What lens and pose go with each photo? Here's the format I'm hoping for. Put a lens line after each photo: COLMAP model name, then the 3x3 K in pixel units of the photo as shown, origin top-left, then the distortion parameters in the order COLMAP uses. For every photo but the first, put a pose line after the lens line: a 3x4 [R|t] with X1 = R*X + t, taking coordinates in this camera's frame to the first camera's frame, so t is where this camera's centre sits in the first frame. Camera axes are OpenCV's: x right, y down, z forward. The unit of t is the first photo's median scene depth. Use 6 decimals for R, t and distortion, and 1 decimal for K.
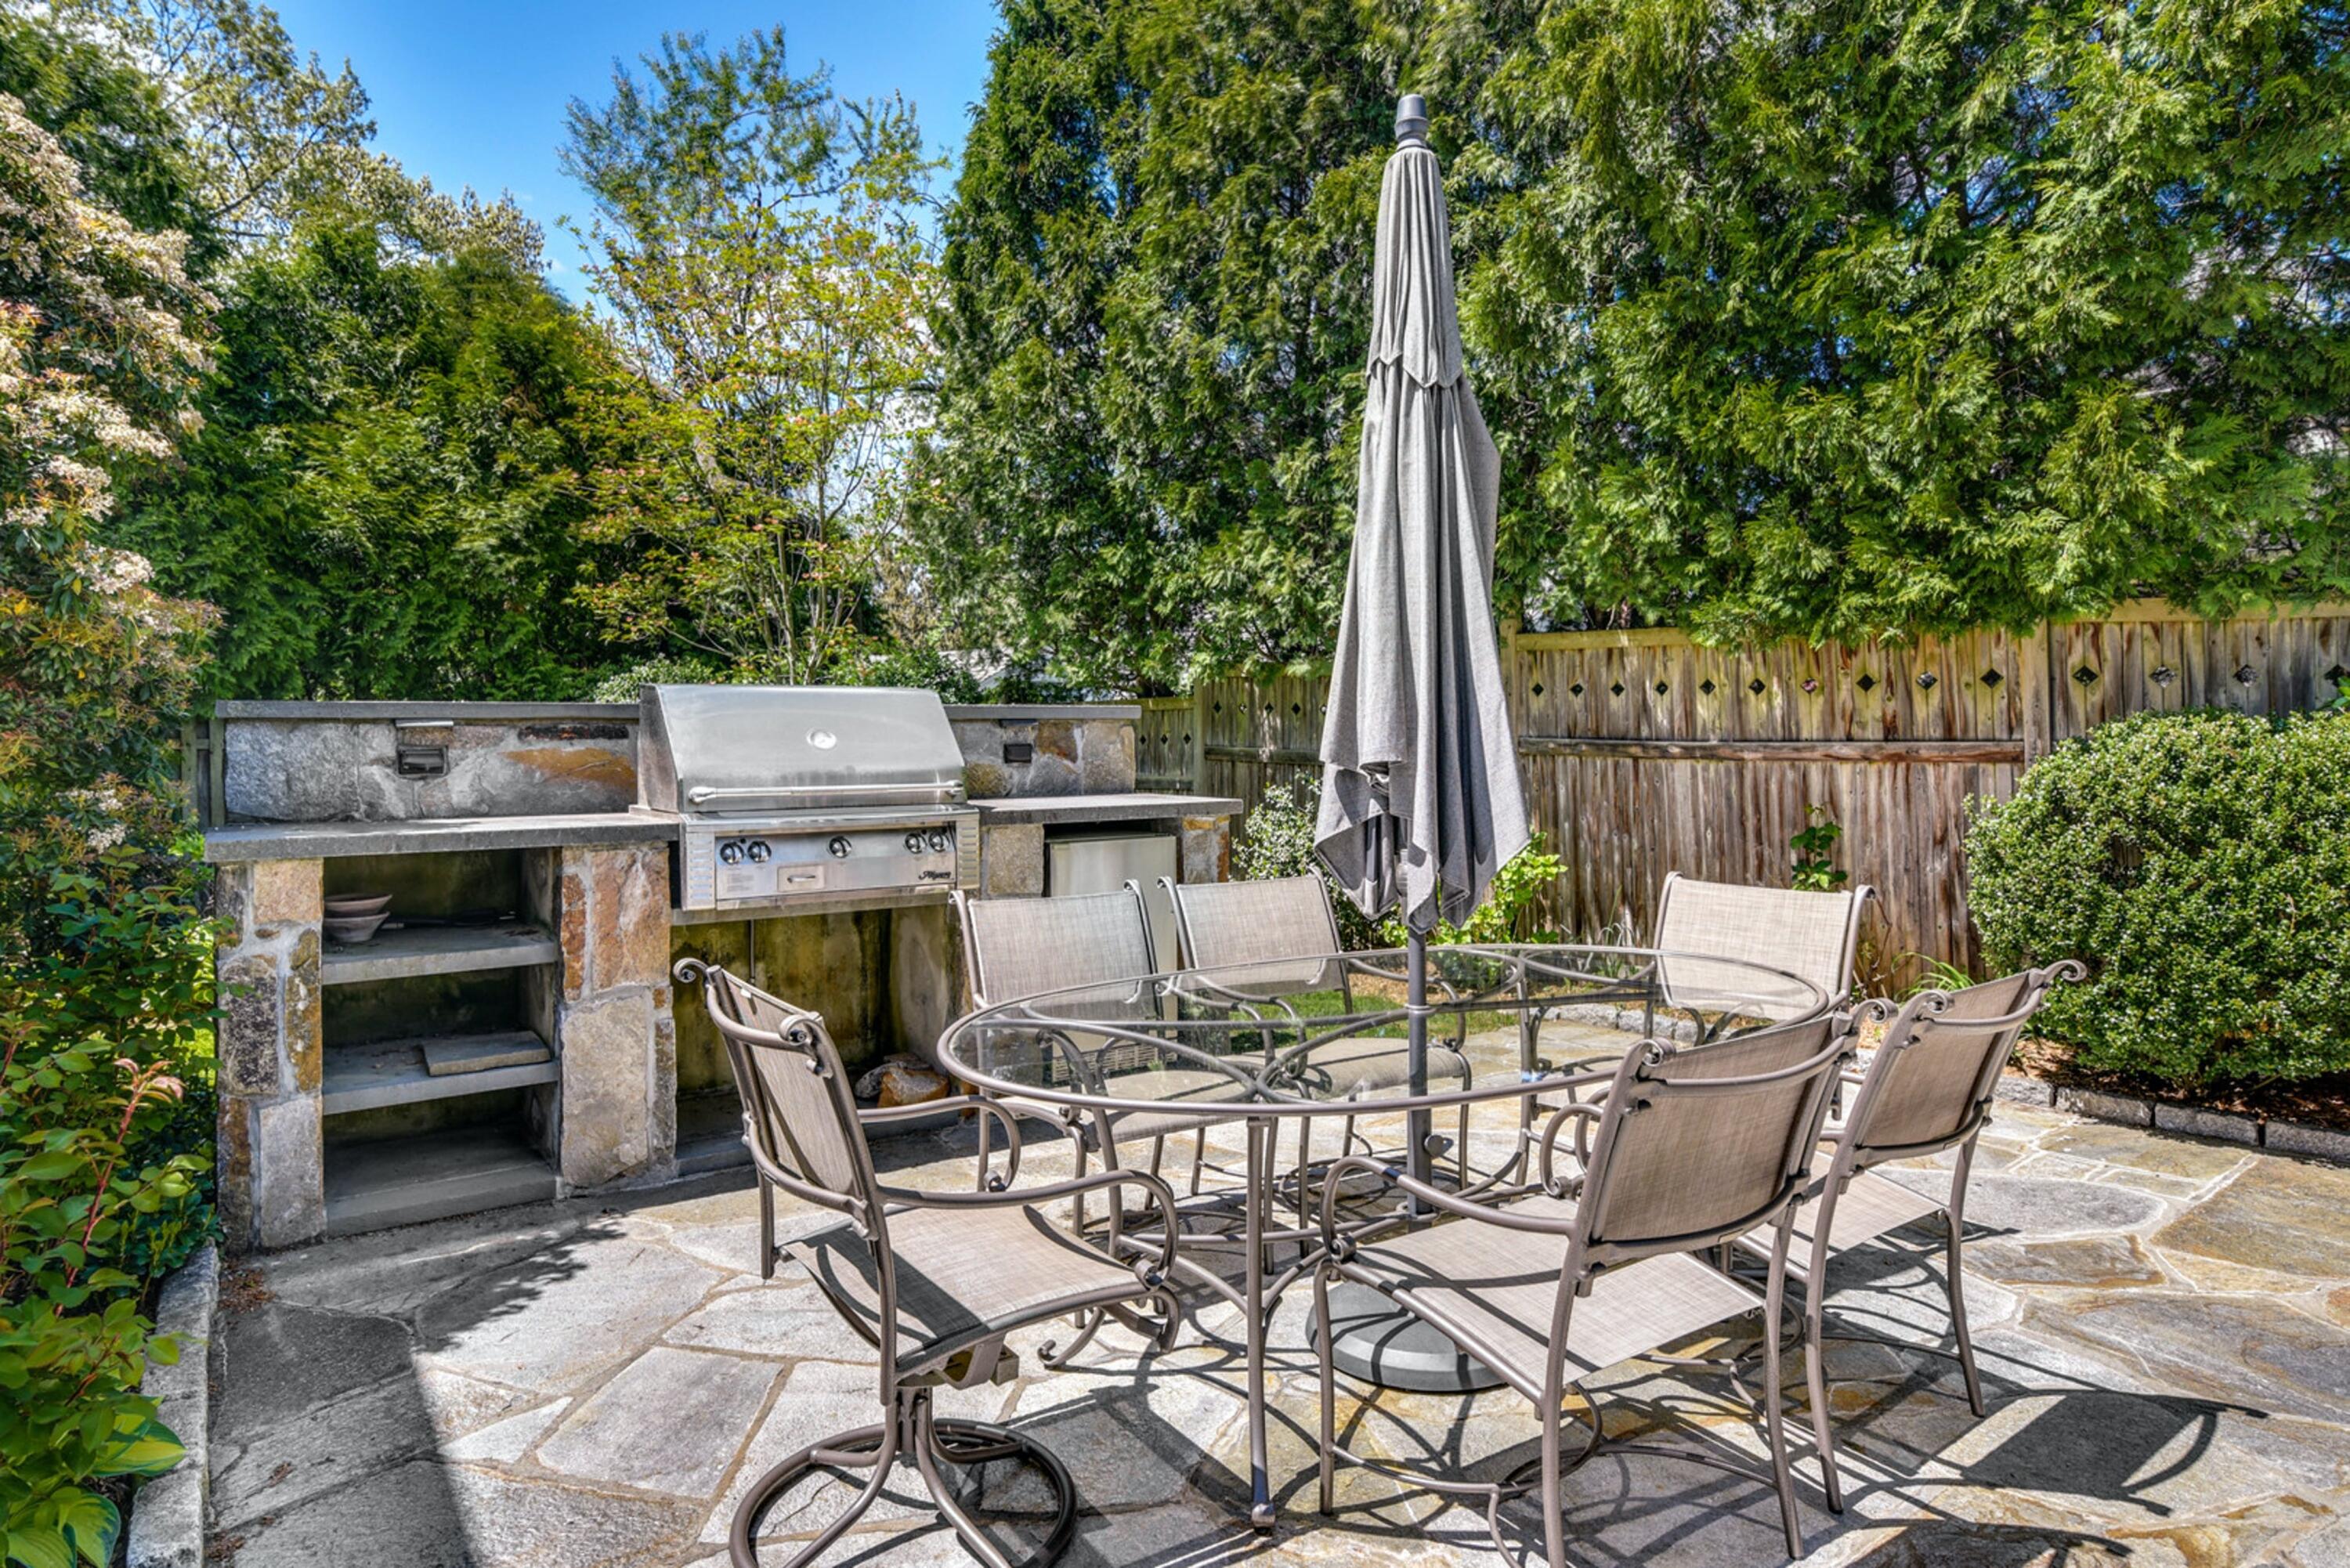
lens RADIAL K [[1411.9, 0, 1175.0], [0, 1411.9, 784.0], [0, 0, 1]] dist [0.006557, 0.002159]
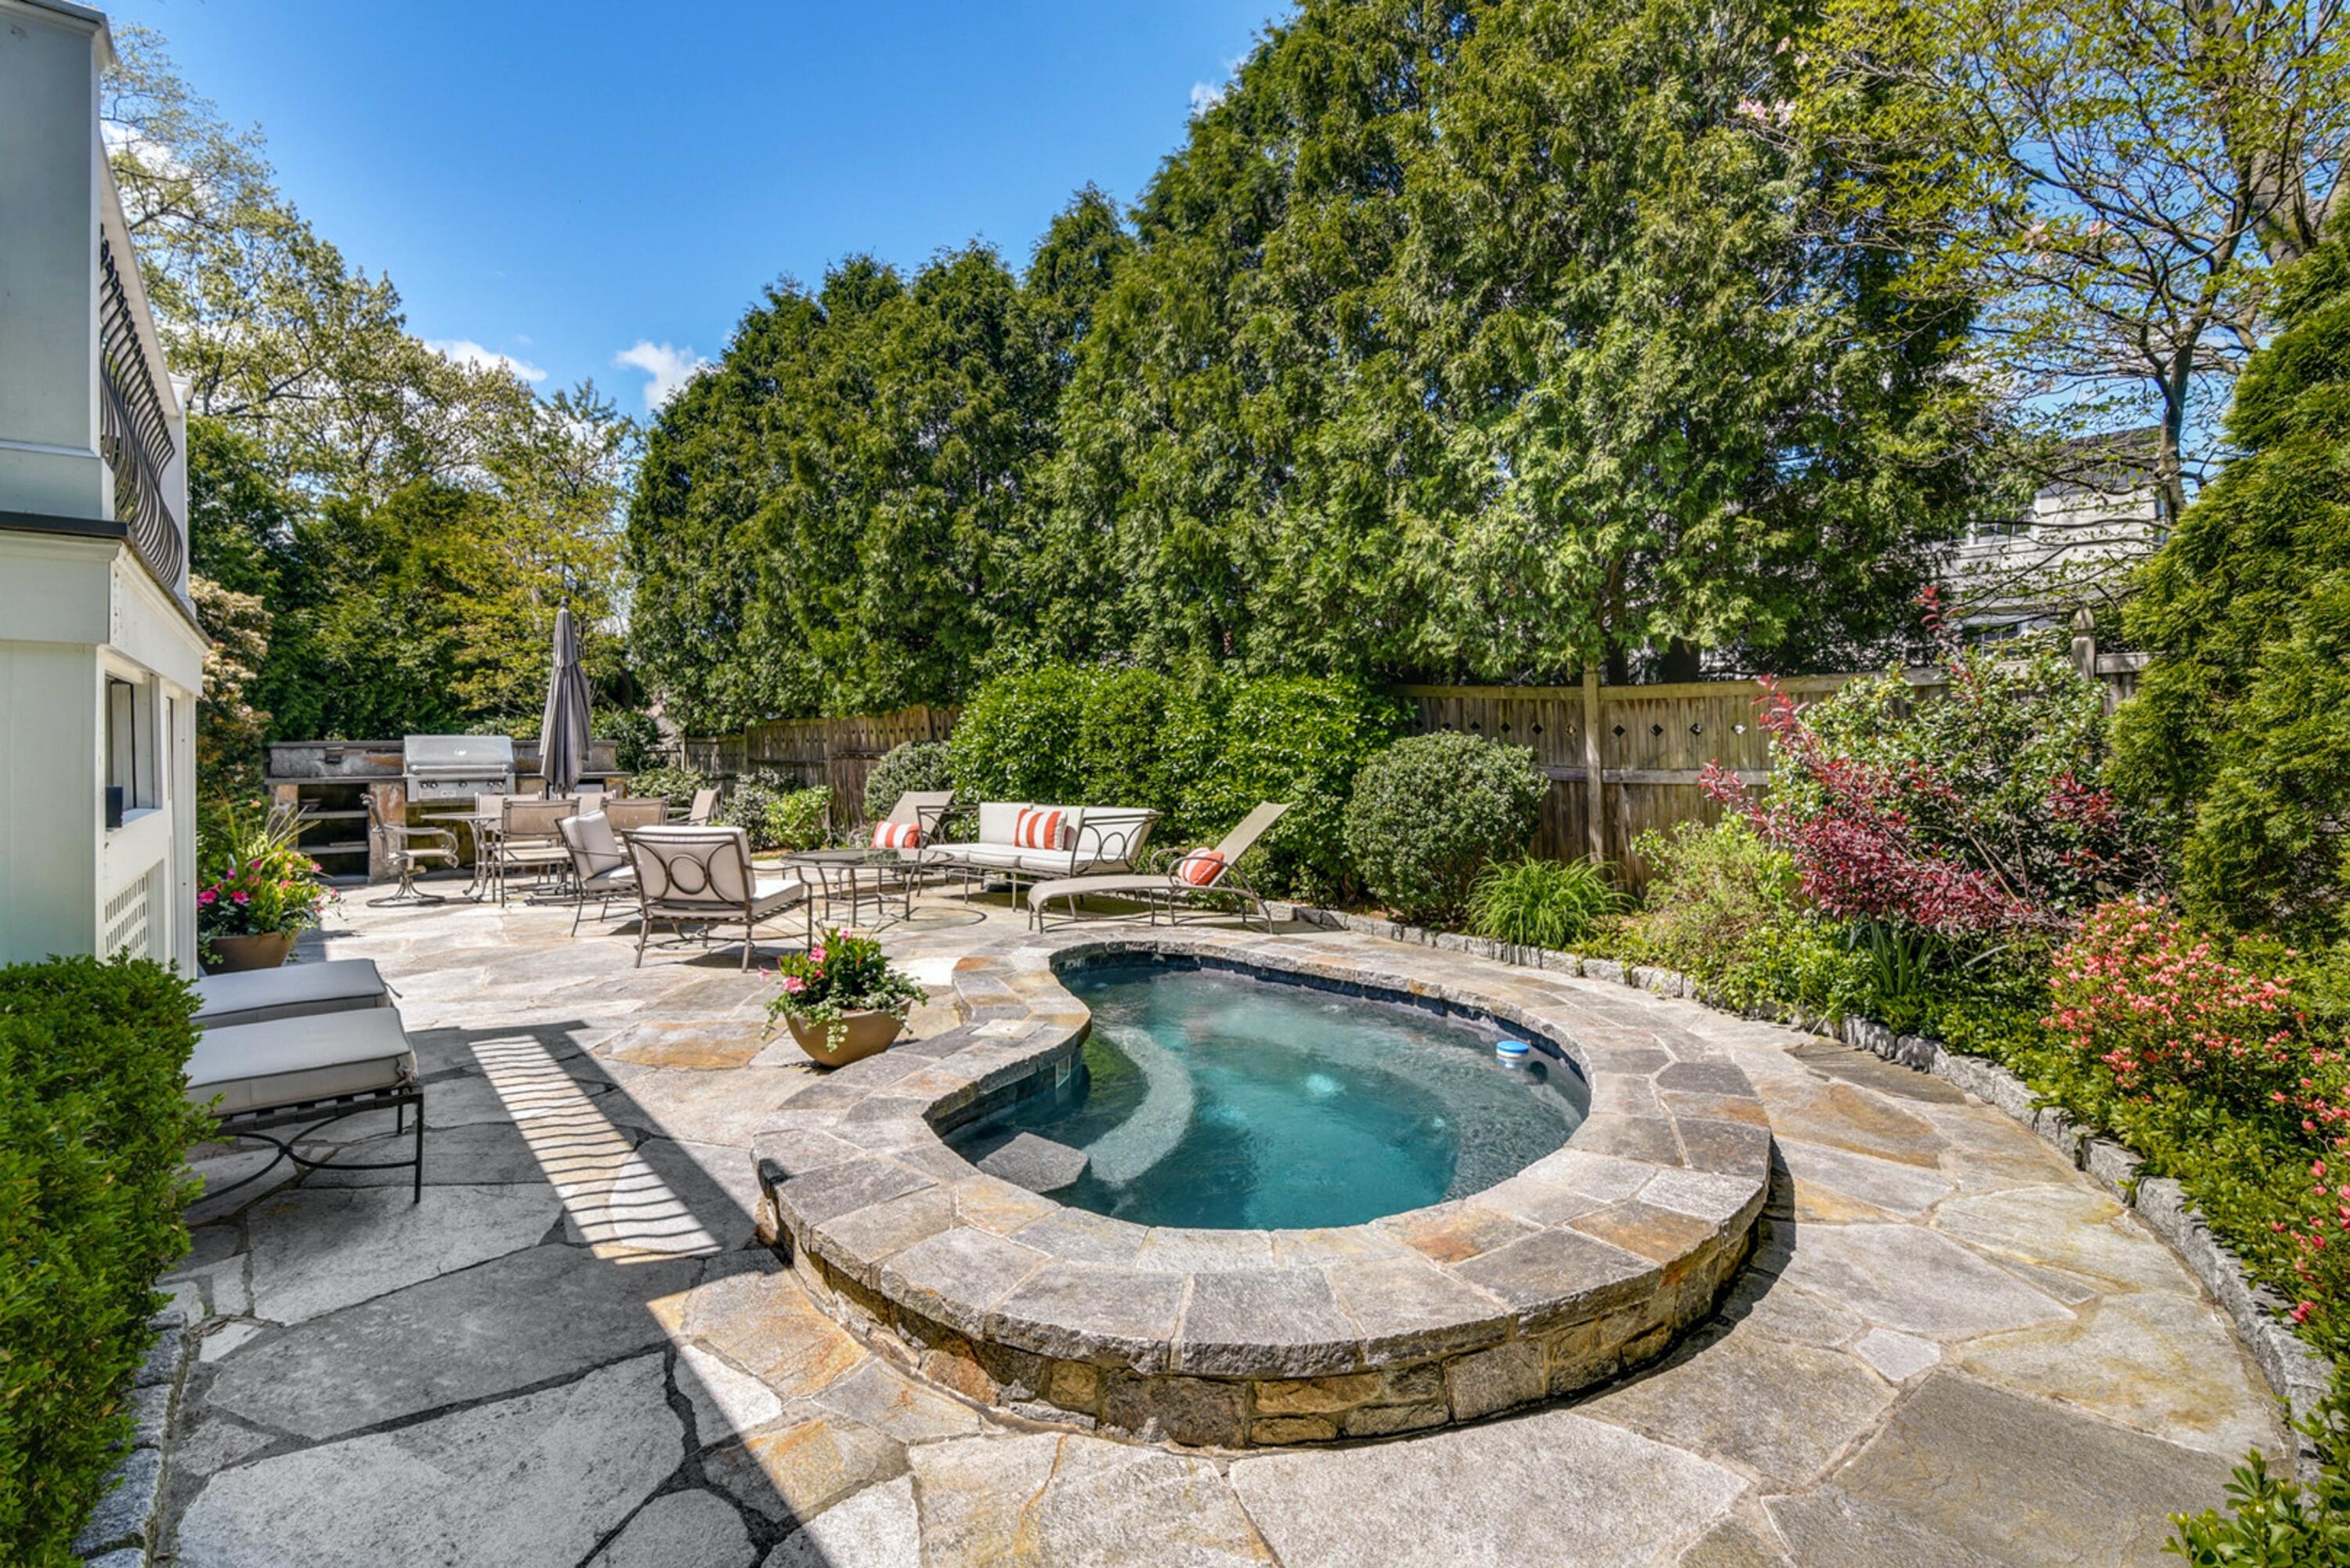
lens RADIAL K [[1124.1, 0, 1175.0], [0, 1124.1, 784.0], [0, 0, 1]] dist [-0.020586, 0.000187]
pose [[0.996688, -0.006669, 0.081047, 1.044320], [0.007395, 0.999935, -0.008659, 0.066500], [-0.080984, 0.009229, 0.996673, -1.501155]]
